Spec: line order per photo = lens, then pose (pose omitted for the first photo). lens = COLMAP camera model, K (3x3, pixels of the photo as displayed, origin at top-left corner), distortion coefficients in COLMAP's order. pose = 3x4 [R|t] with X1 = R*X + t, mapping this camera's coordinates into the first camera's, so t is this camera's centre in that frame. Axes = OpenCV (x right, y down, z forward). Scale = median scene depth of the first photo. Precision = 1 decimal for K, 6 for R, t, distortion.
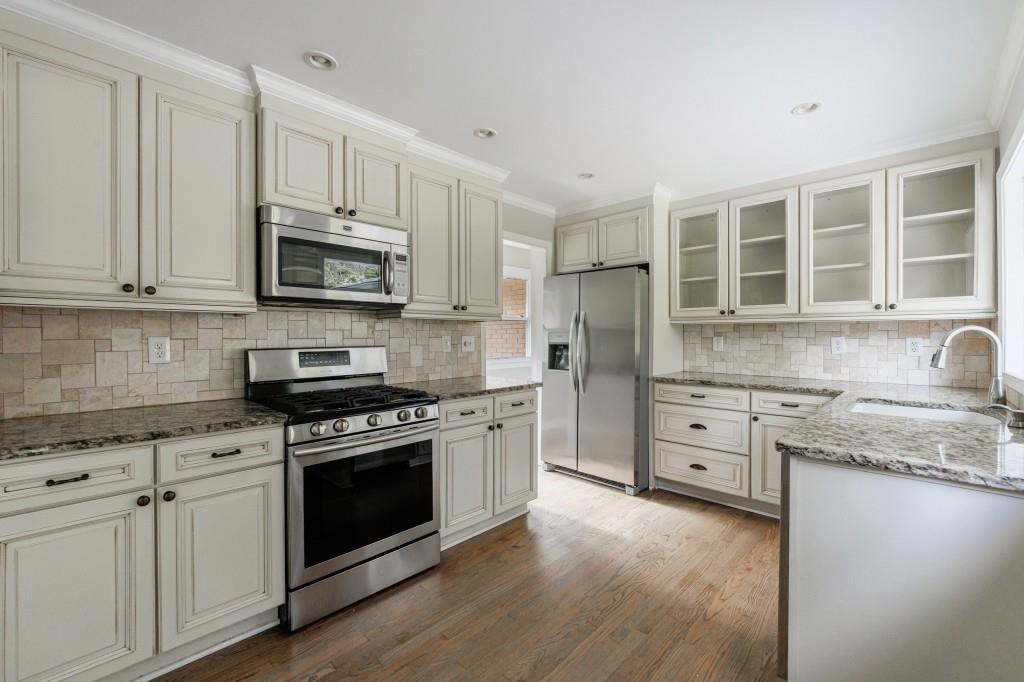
lens RADIAL K [[422.7, 0, 513.5], [0, 422.7, 335.7], [0, 0, 1]] dist [0.001324, -0.000976]
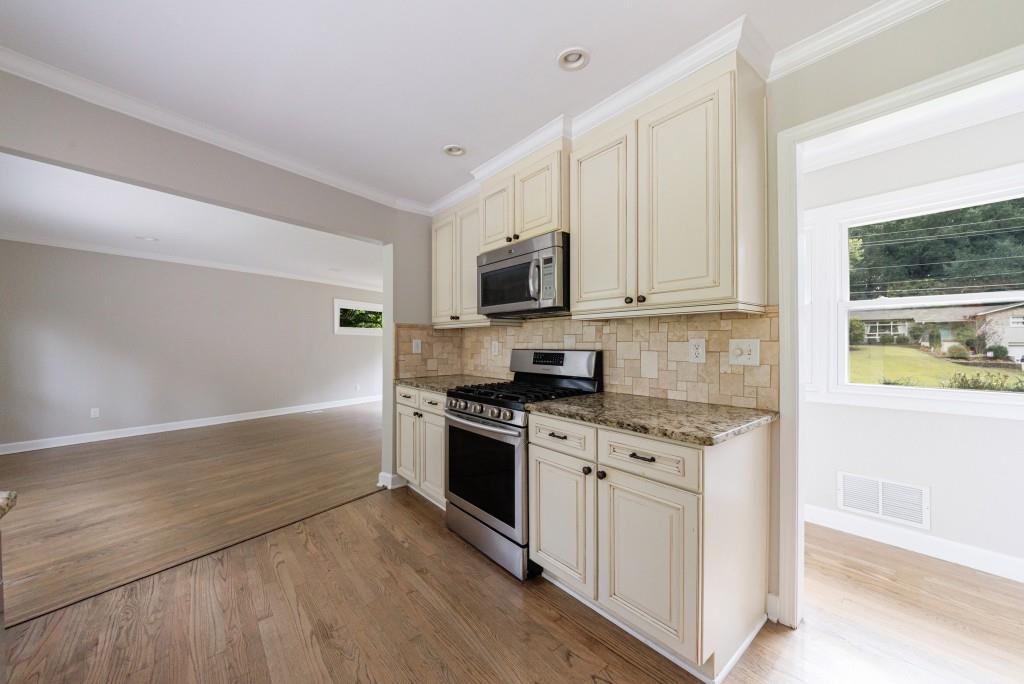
lens RADIAL K [[381.2, 0, 518.5], [0, 381.2, 342.4], [0, 0, 1]] dist [0.004055, -0.001462]
pose [[-0.099169, 0.004139, -0.995062, 0.600290], [0.004249, 0.999984, 0.003736, 0.002972], [0.995062, -0.003858, -0.099185, 0.967240]]
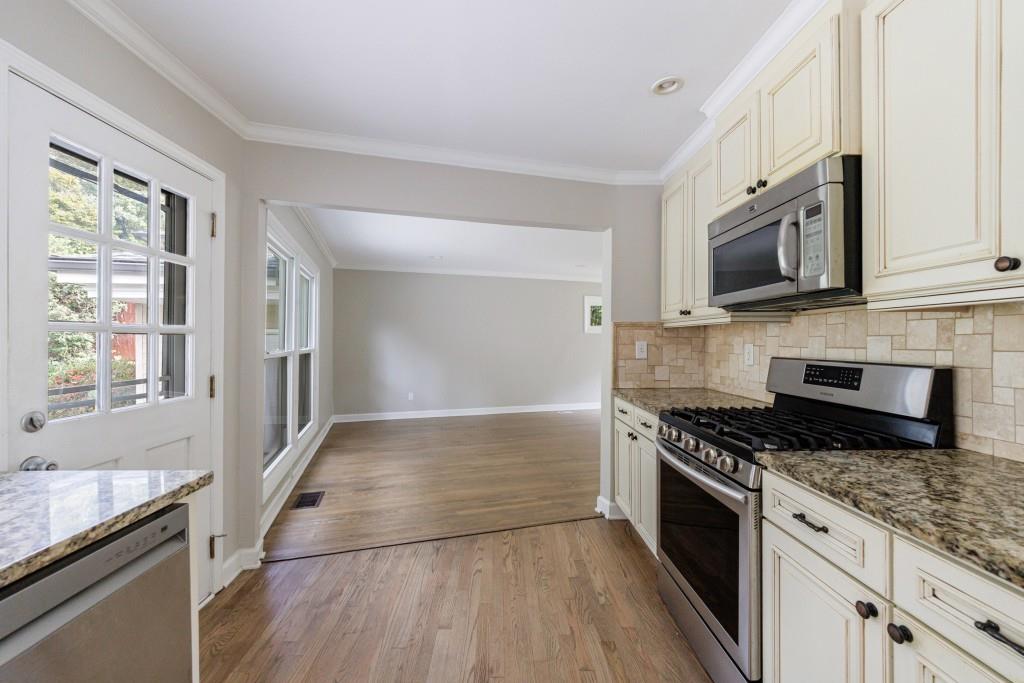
lens RADIAL K [[422.7, 0, 515.3], [0, 422.7, 340.3], [0, 0, 1]] dist [0.001324, -0.000976]
pose [[-0.696042, 0.004980, -0.717984, 0.417795], [0.005400, 0.999984, 0.001702, -0.010249], [0.717981, -0.002692, -0.696057, 1.053223]]
